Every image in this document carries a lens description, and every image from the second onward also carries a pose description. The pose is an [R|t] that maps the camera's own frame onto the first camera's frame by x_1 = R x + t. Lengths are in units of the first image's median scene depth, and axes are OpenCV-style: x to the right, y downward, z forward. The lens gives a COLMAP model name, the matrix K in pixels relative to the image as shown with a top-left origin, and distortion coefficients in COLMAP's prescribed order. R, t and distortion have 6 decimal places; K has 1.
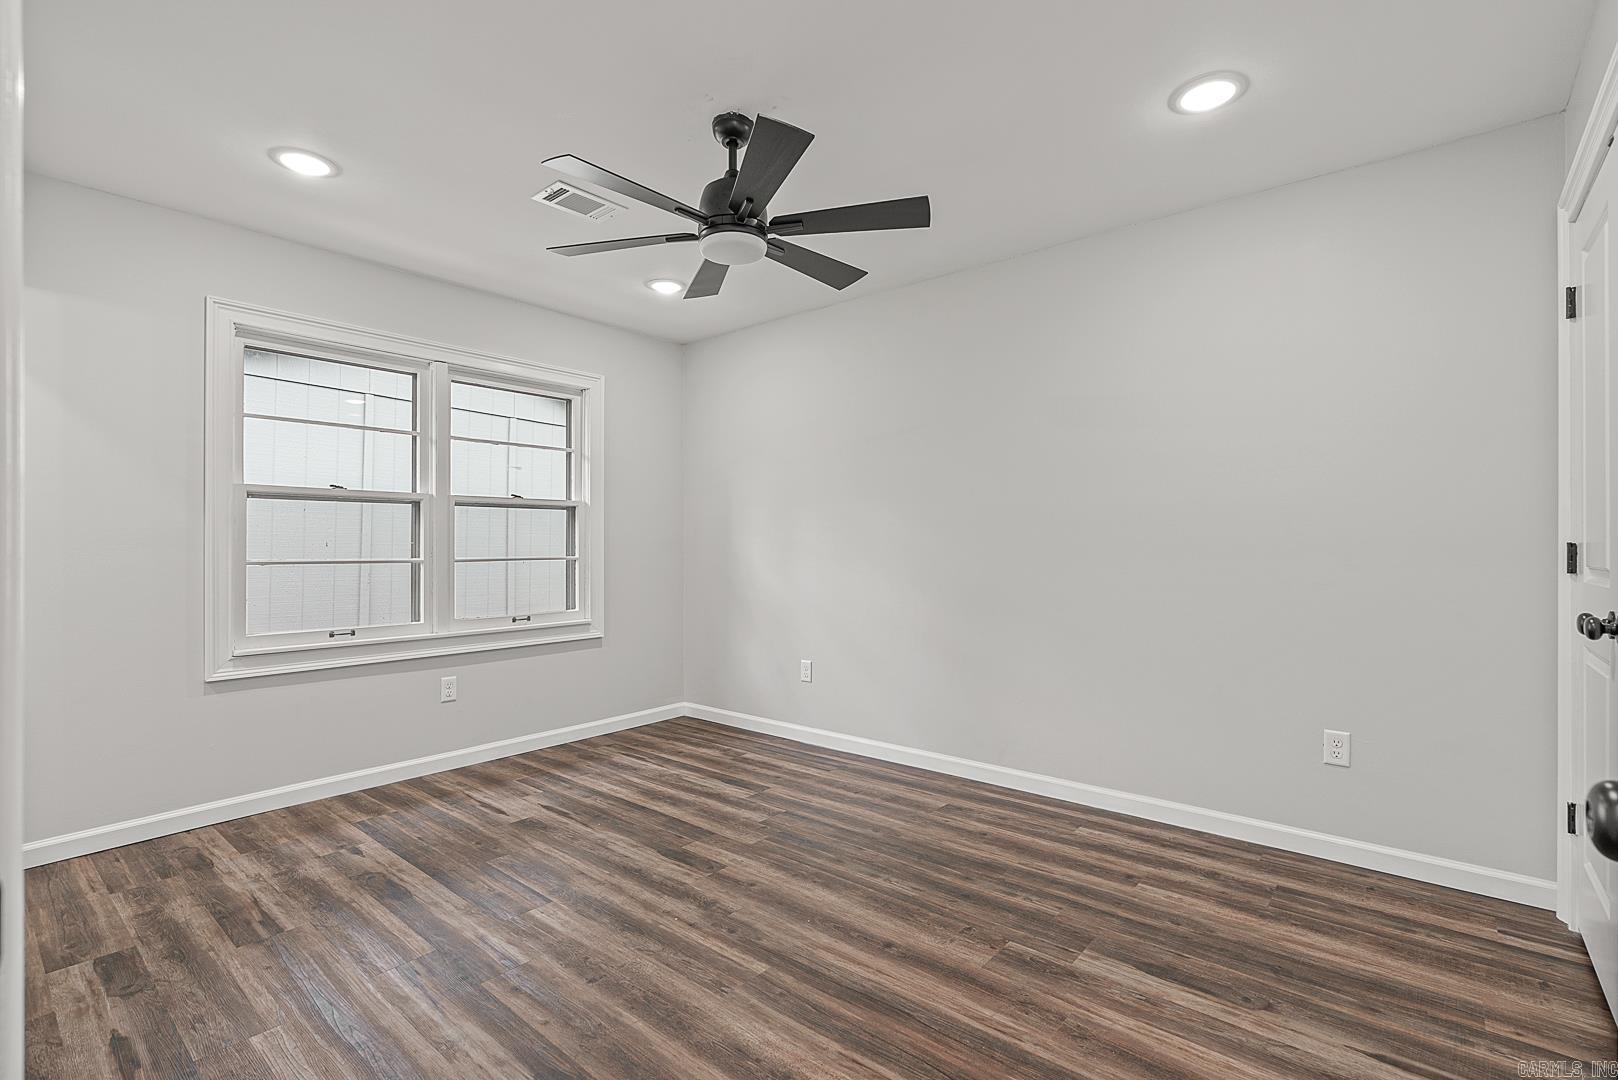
lens RADIAL K [[733.1, 0, 809.0], [0, 733.1, 540.0], [0, 0, 1]] dist [-0.001277, -0.000264]
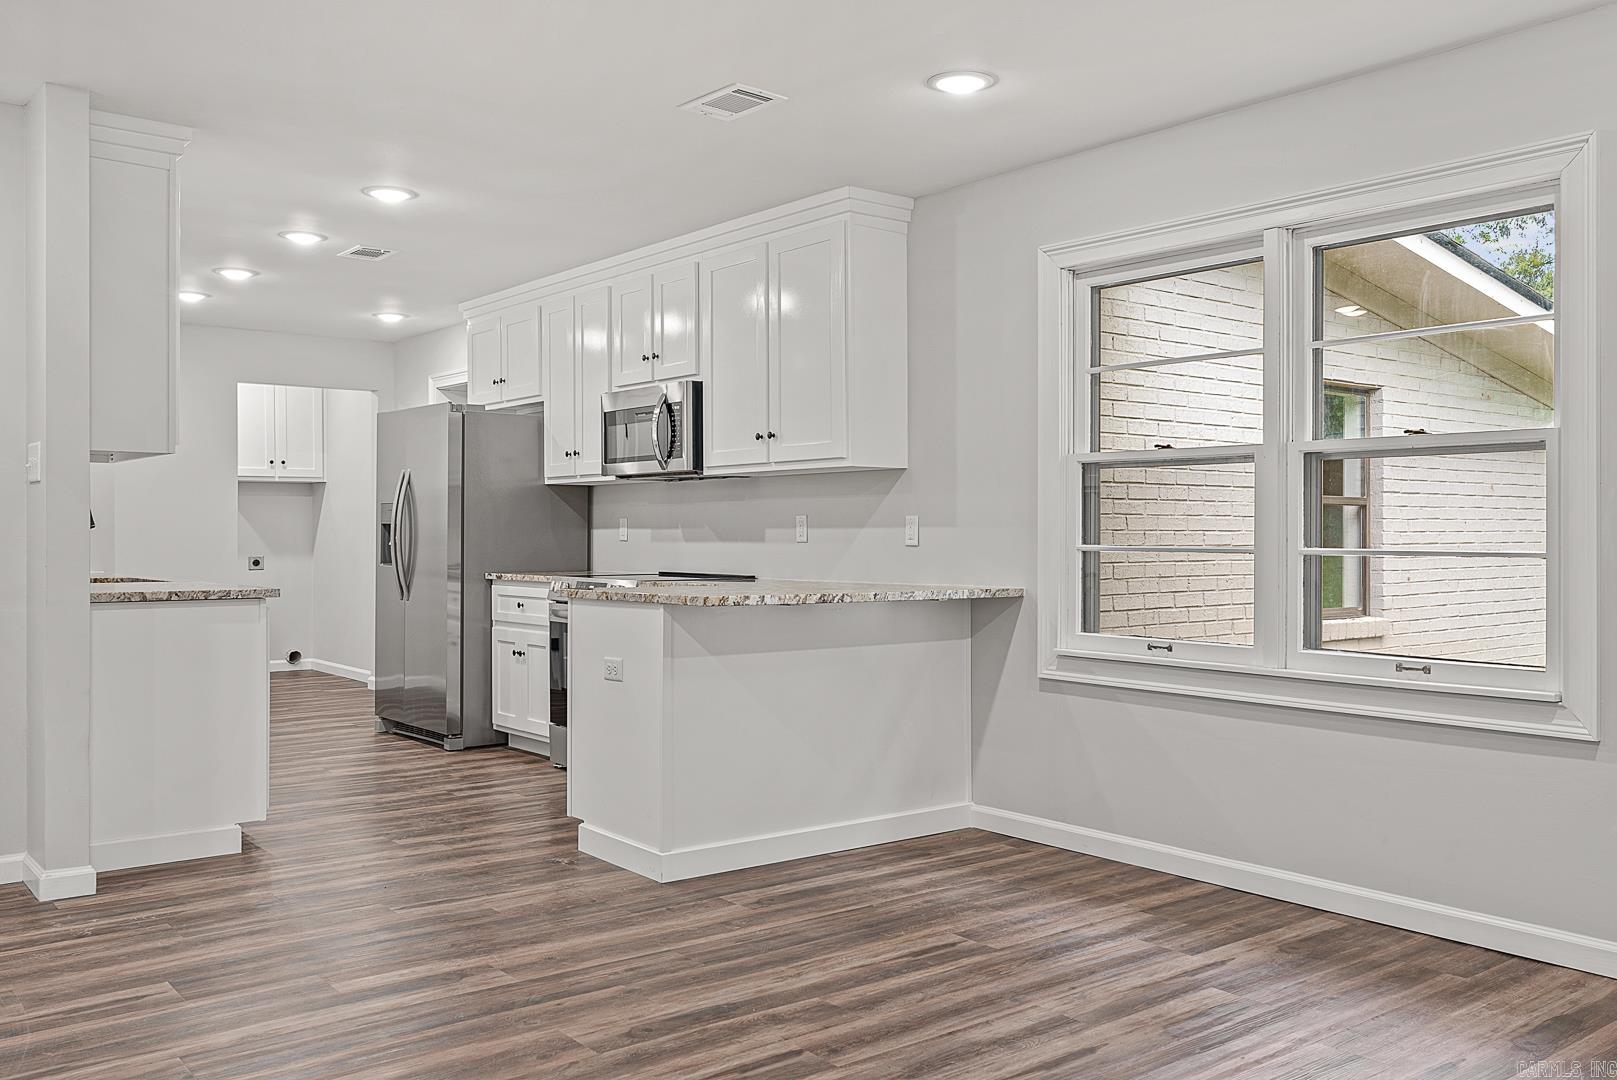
lens RADIAL K [[1390.9, 0, 808.5], [0, 1390.9, 540.0], [0, 0, 1]] dist [0.012578, 0.005622]
pose [[-0.197856, 0.009727, -0.980183, 0.800418], [0.005479, 0.999946, 0.008817, 0.006627], [0.980216, -0.003626, -0.197898, 0.942787]]
